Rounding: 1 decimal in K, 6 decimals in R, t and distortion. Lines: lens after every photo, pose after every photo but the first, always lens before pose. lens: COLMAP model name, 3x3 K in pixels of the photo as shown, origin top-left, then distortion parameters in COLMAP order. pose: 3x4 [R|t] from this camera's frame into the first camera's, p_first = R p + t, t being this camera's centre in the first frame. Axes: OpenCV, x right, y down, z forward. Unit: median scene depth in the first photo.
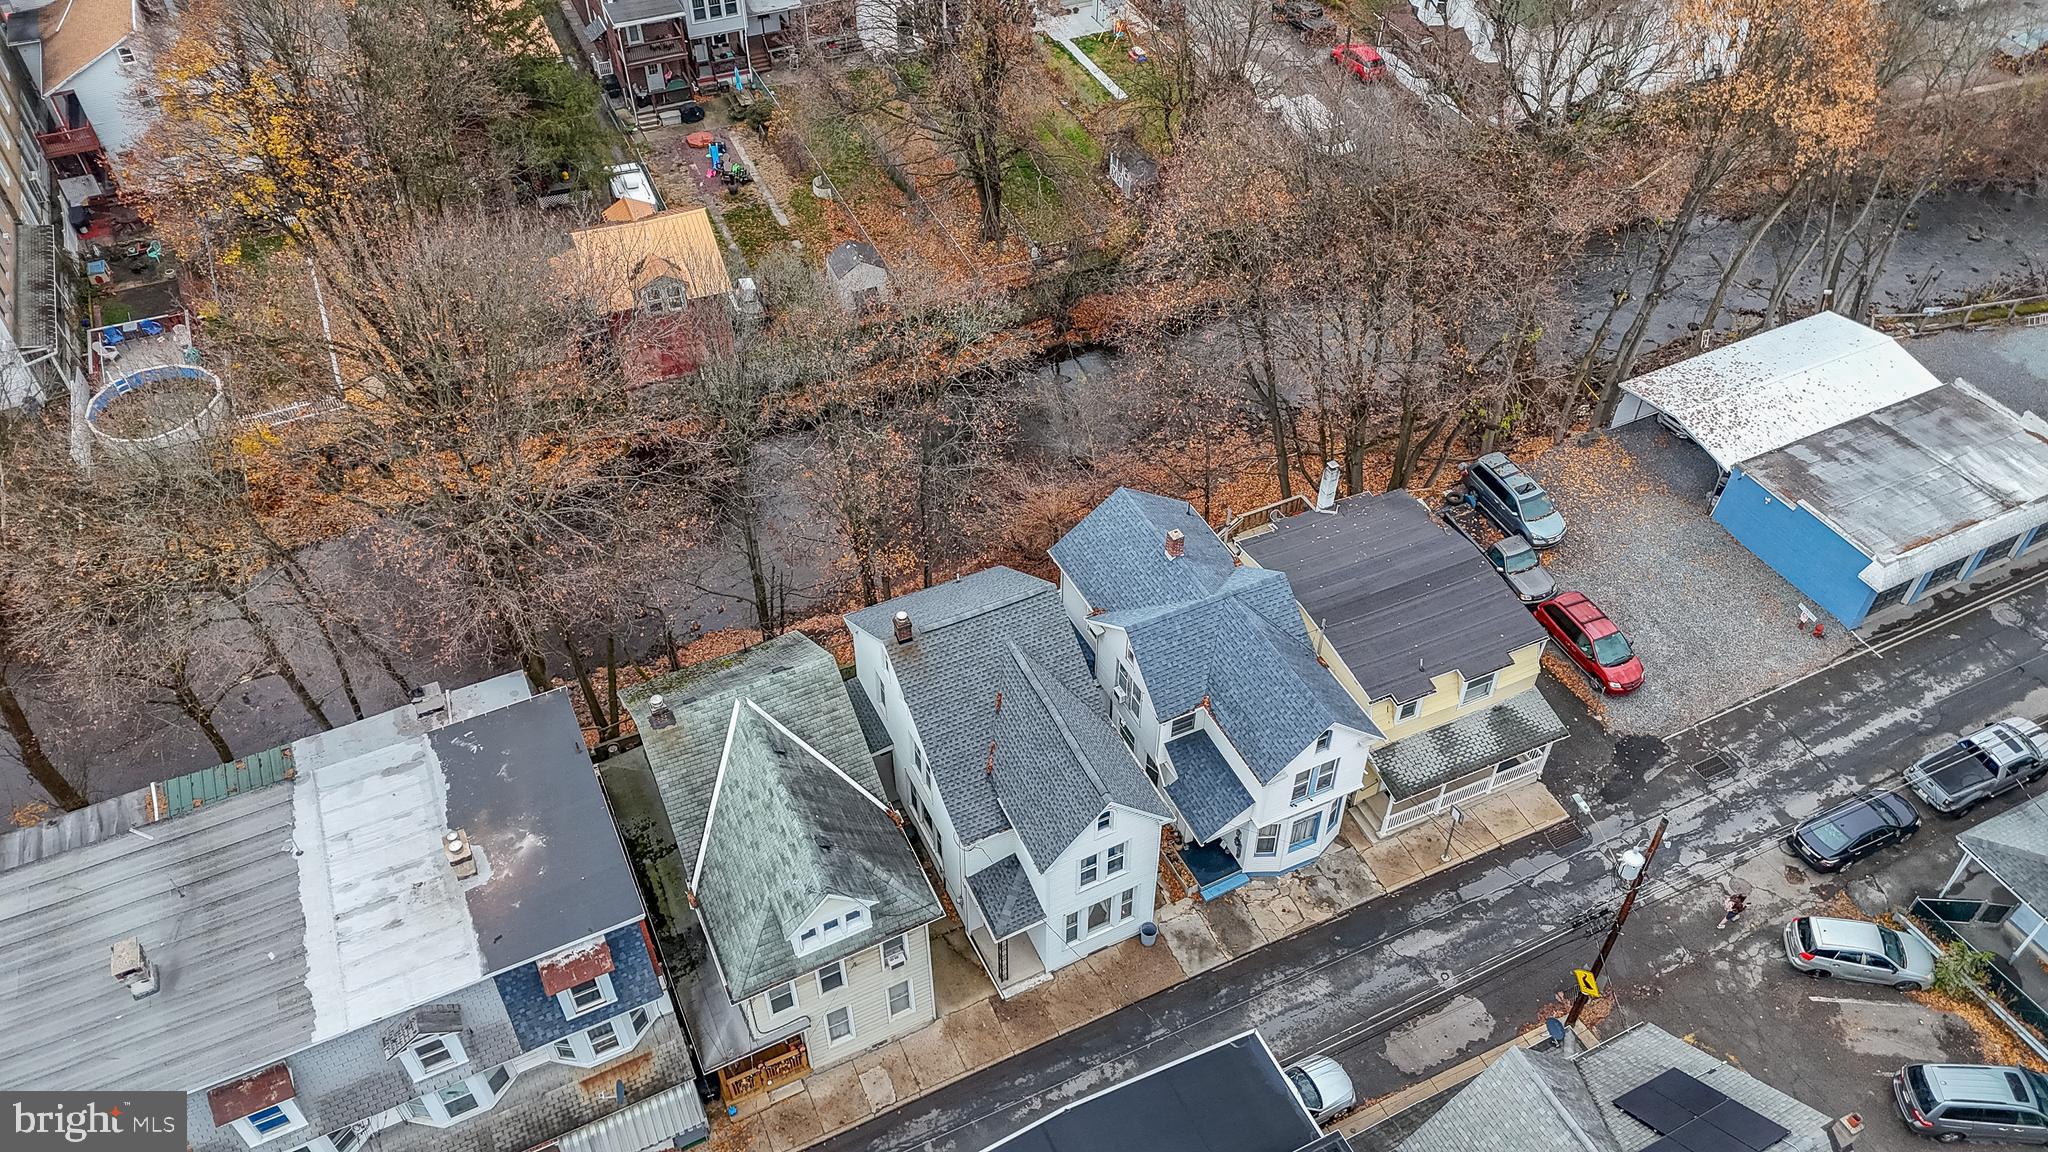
lens RADIAL K [[1488.6, 0, 1020.9], [0, 1488.6, 584.0], [0, 0, 1]] dist [0.101264, -0.100744]
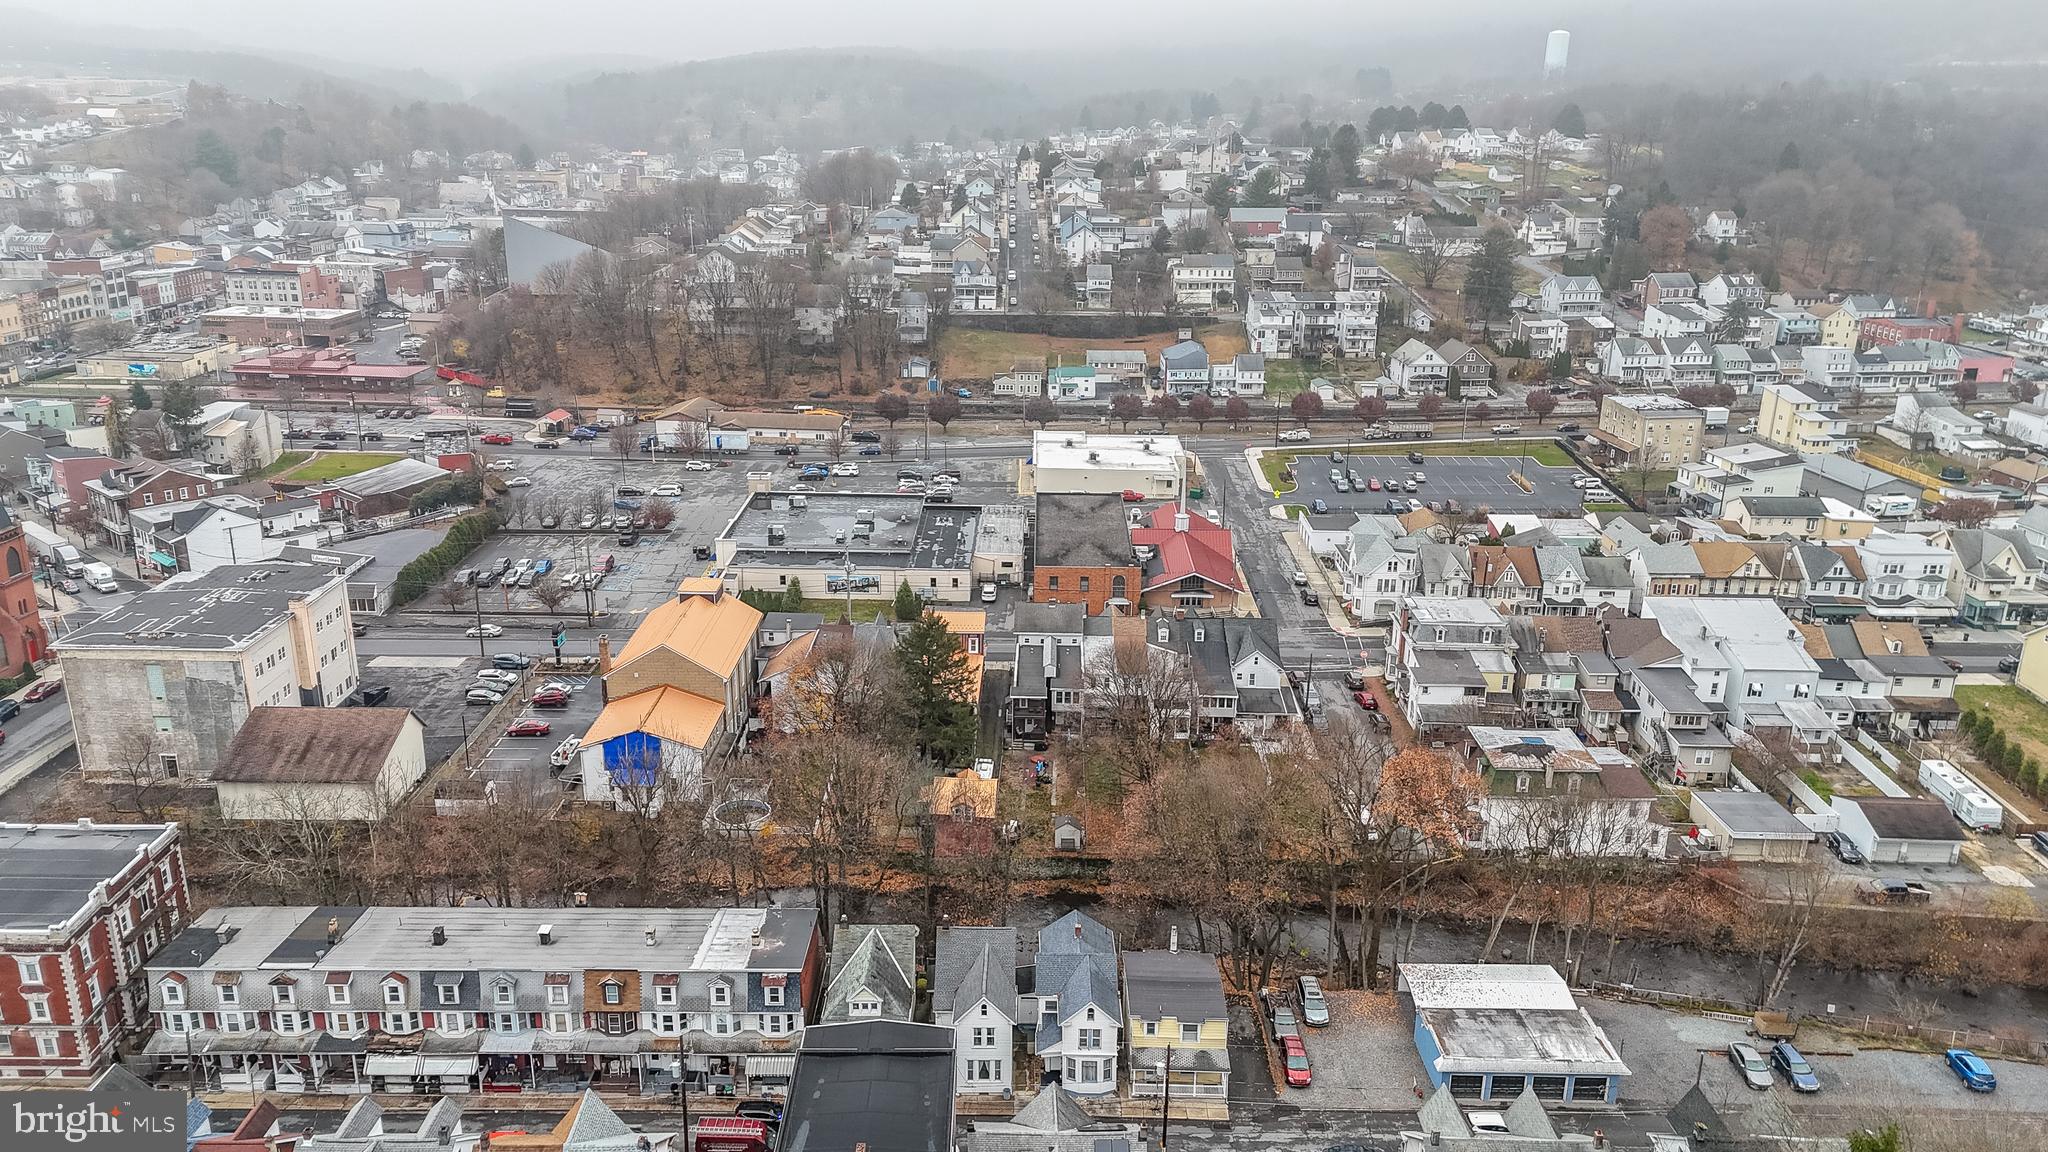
lens RADIAL K [[1488.6, 0, 1020.9], [0, 1488.6, 584.0], [0, 0, 1]] dist [0.101264, -0.100744]
pose [[0.901616, 0.146837, -0.406852, 0.911131], [-0.313294, 0.870221, -0.380213, 0.423343], [0.298222, 0.470271, 0.830608, -1.211587]]
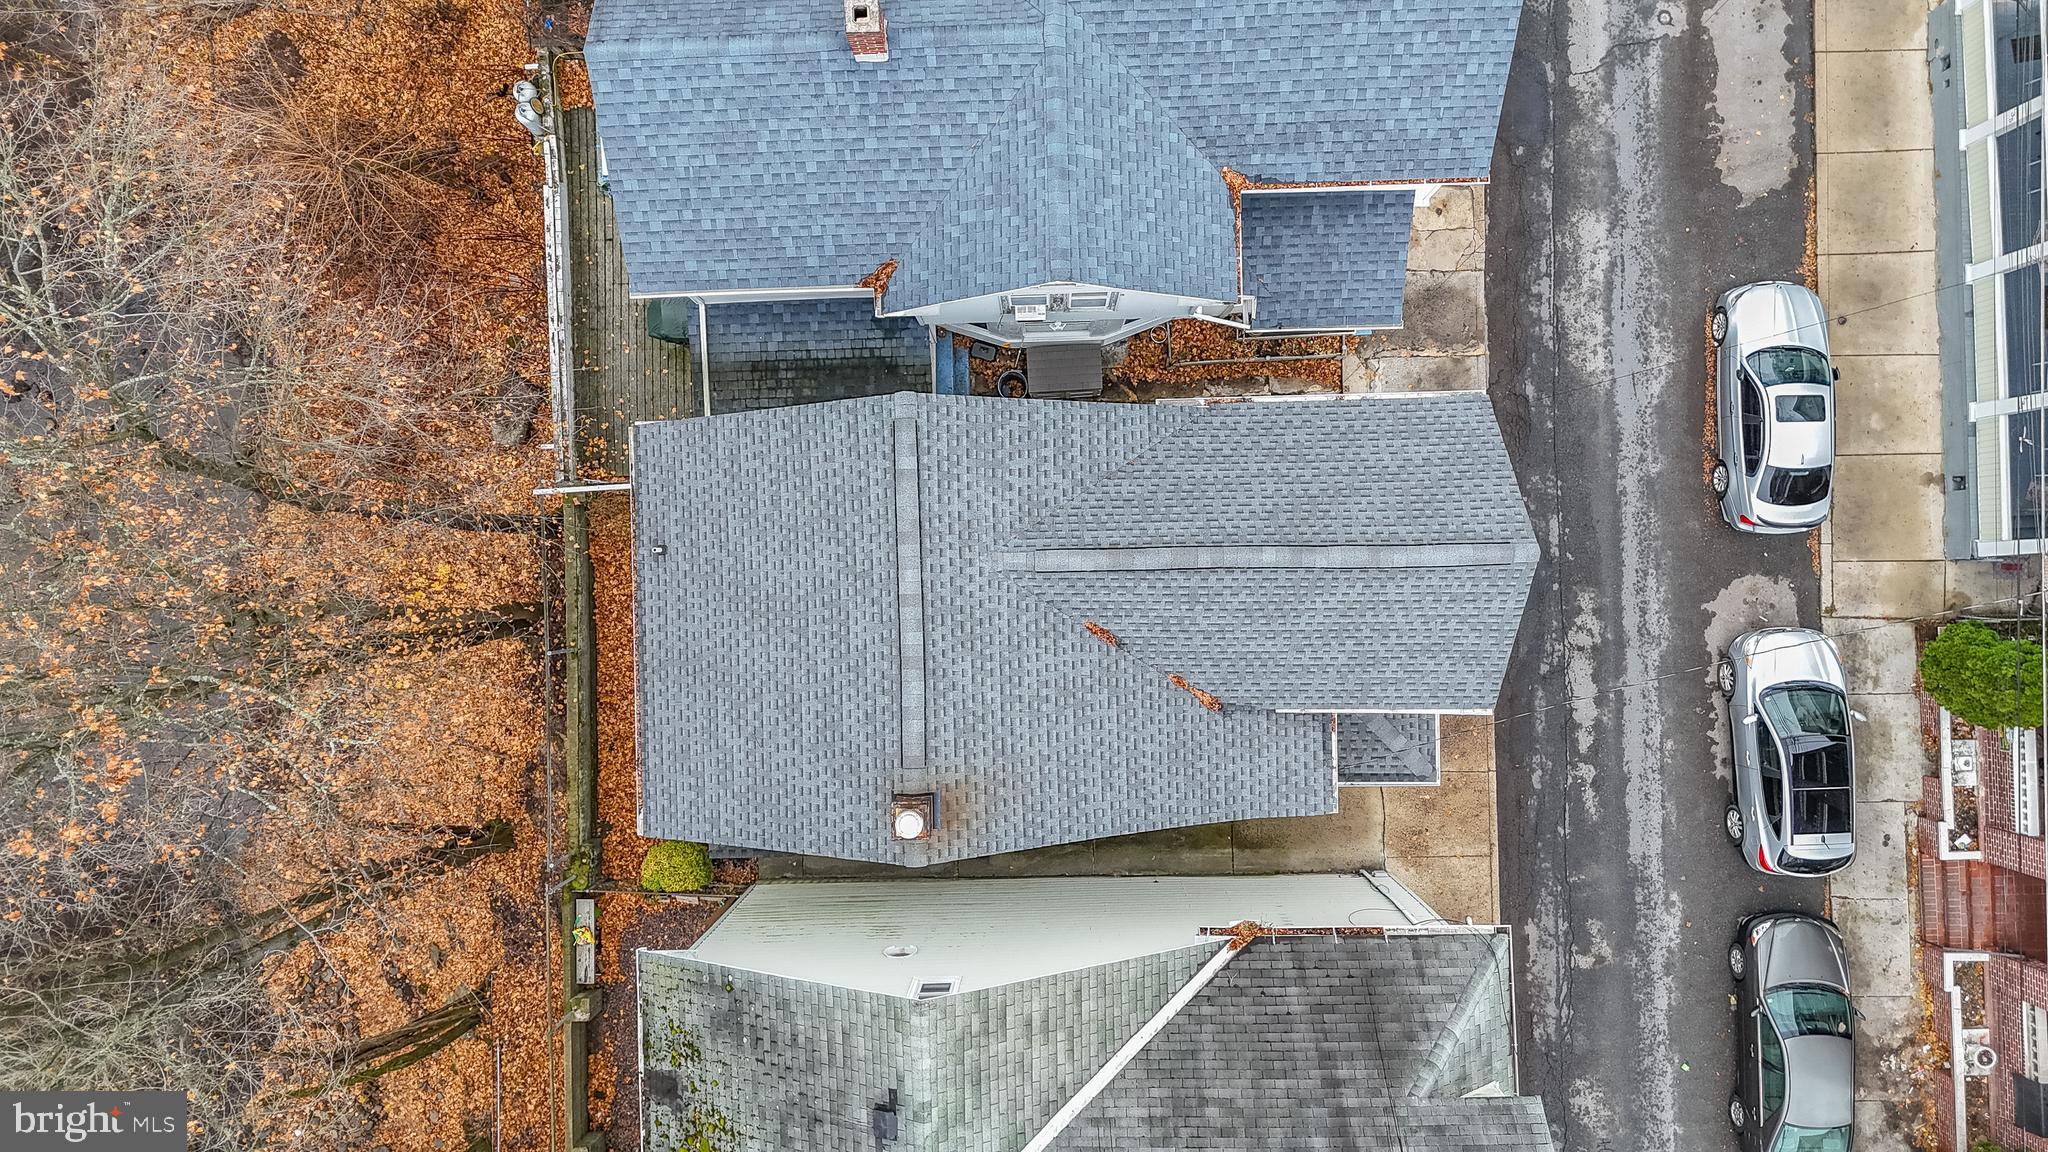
lens RADIAL K [[1488.6, 0, 1020.9], [0, 1488.6, 584.0], [0, 0, 1]] dist [0.101264, -0.100744]
pose [[0.406977, -0.913414, -0.006723, -0.008651], [0.653362, 0.285950, 0.700964, -0.240945], [-0.638348, -0.289669, 0.713165, 0.690128]]
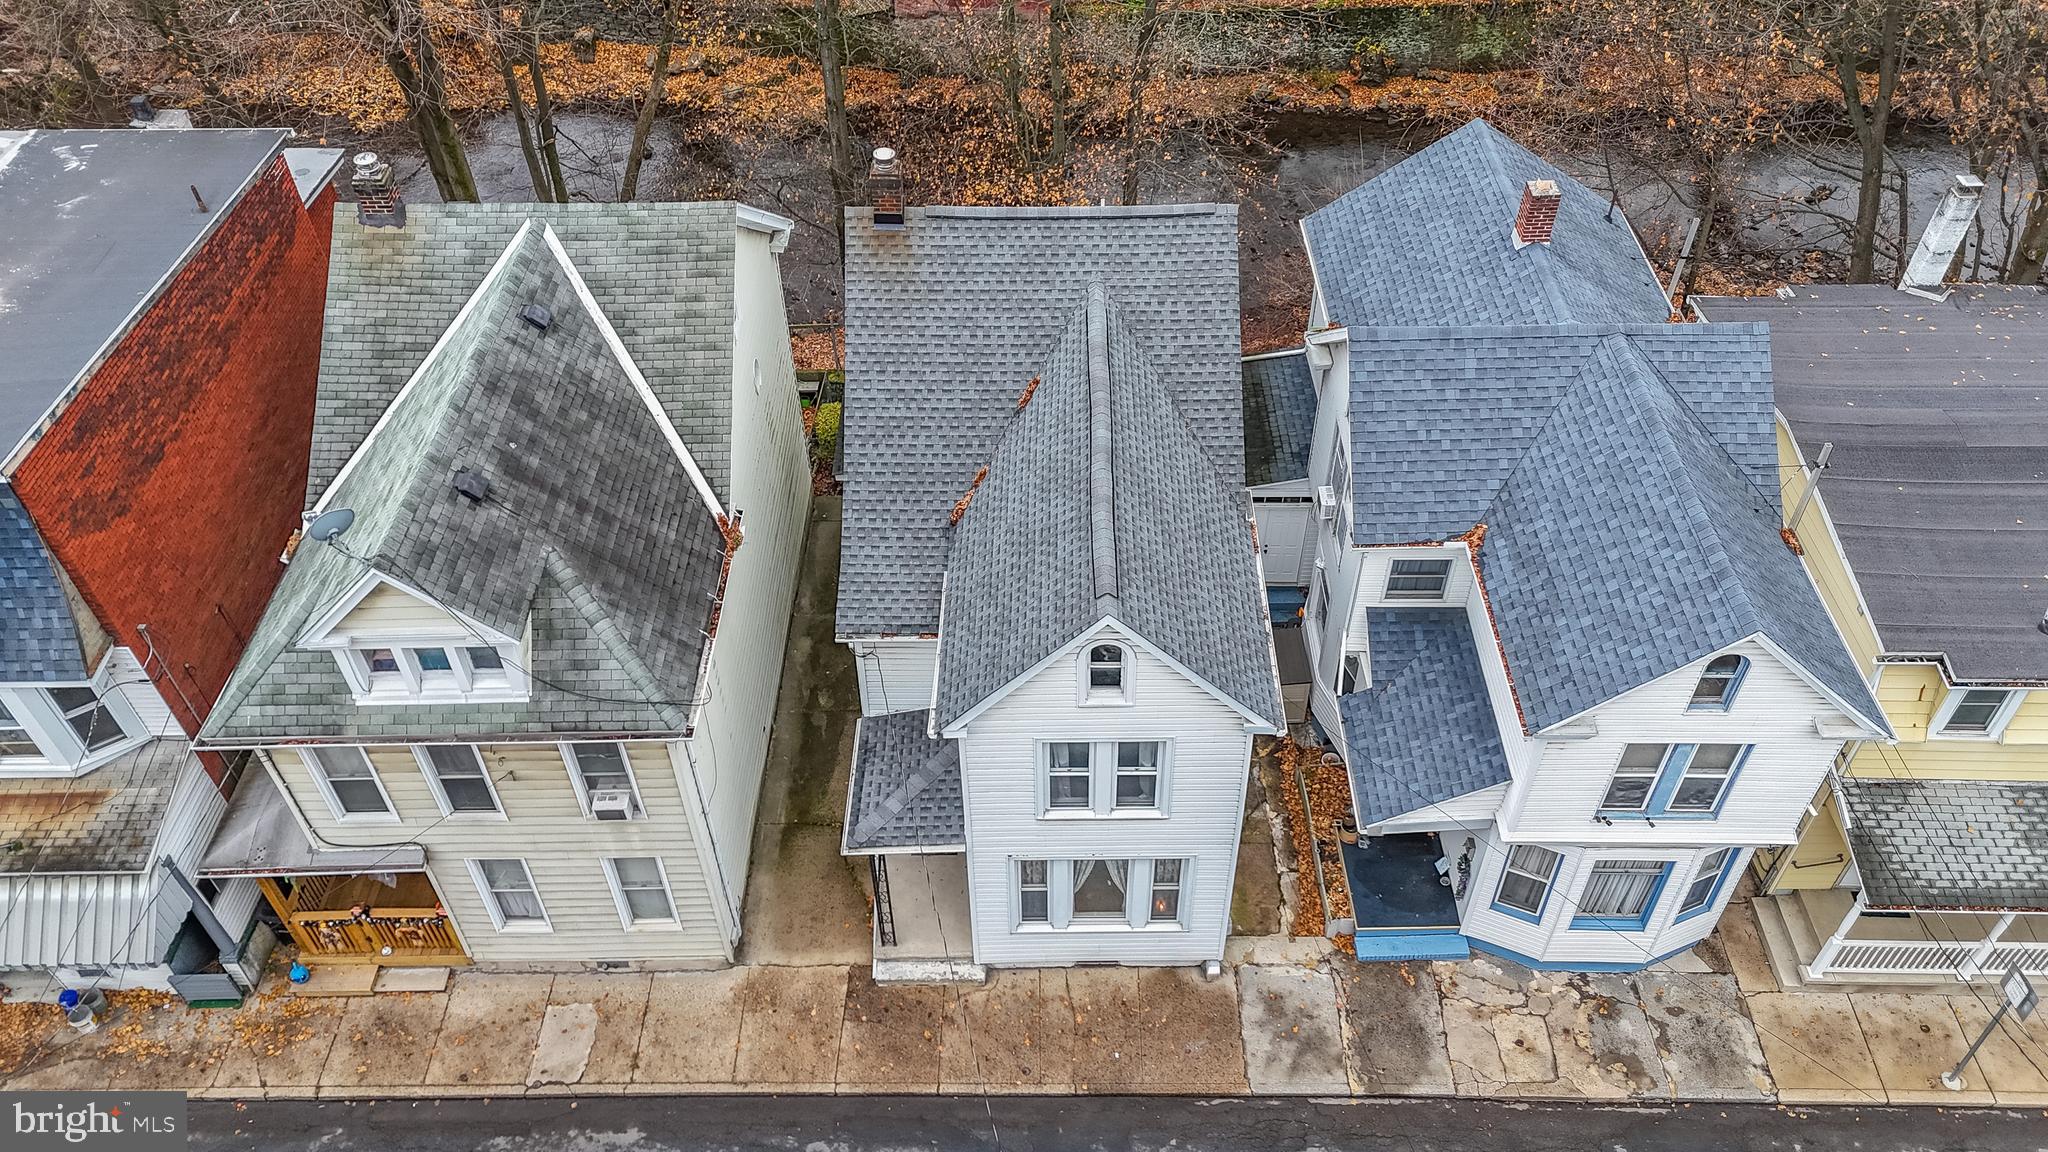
lens RADIAL K [[1488.6, 0, 1020.9], [0, 1488.6, 584.0], [0, 0, 1]] dist [0.101264, -0.100744]
pose [[0.900708, 0.298618, -0.315519, 0.148198], [-0.296228, 0.953431, 0.056722, 0.108354], [0.317764, 0.042376, 0.947222, 0.533353]]
